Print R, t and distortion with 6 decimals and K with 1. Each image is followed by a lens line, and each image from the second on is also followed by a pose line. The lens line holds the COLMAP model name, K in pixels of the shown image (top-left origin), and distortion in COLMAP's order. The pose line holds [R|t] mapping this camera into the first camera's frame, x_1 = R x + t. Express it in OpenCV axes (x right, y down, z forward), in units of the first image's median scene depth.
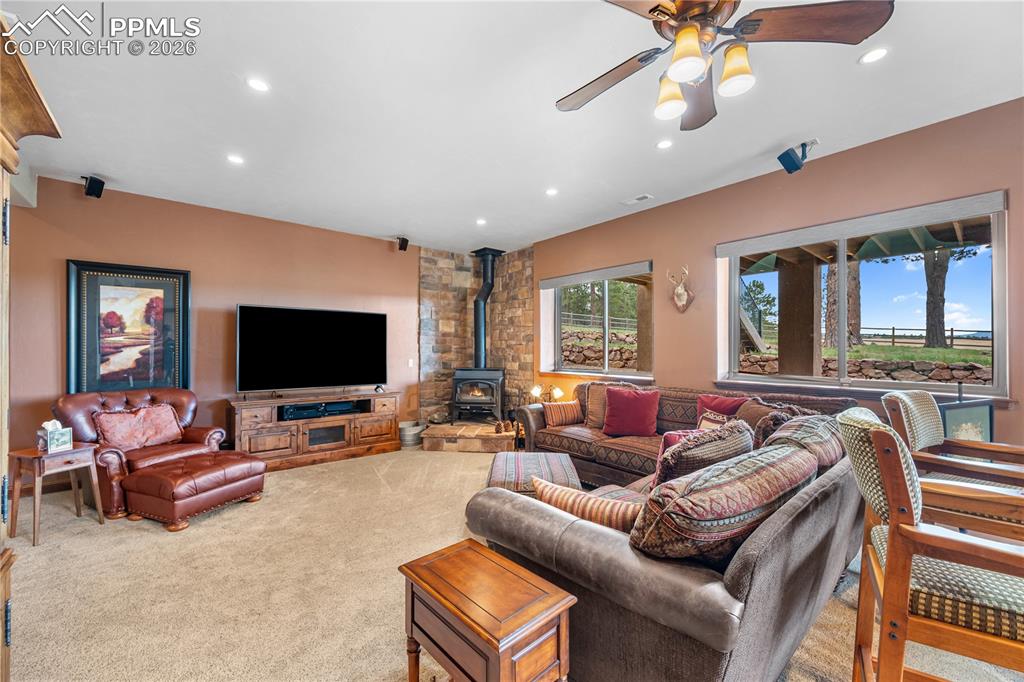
lens RADIAL K [[403.9, 0, 511.3], [0, 403.9, 348.9], [0, 0, 1]] dist [-0.000846, -0.000003]
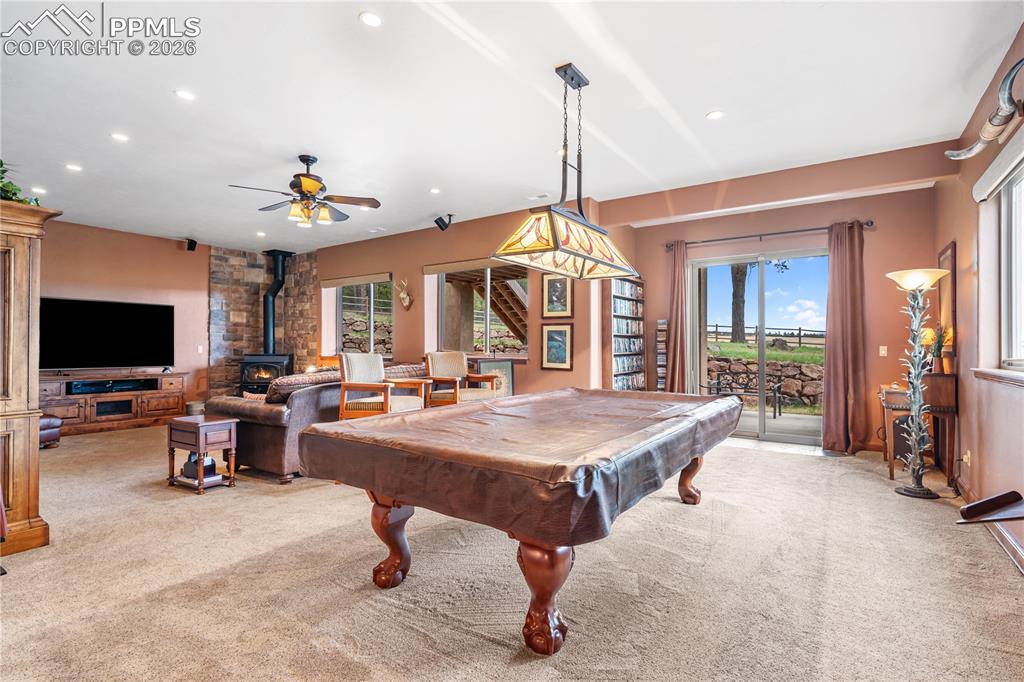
lens RADIAL K [[494.7, 0, 513.0], [0, 494.7, 343.9], [0, 0, 1]] dist [0.003773, -0.001481]
pose [[0.962406, 0.001998, 0.271608, 0.209791], [-0.000377, 0.999982, -0.006020, 0.027250], [-0.271616, 0.005692, 0.962389, -0.550379]]
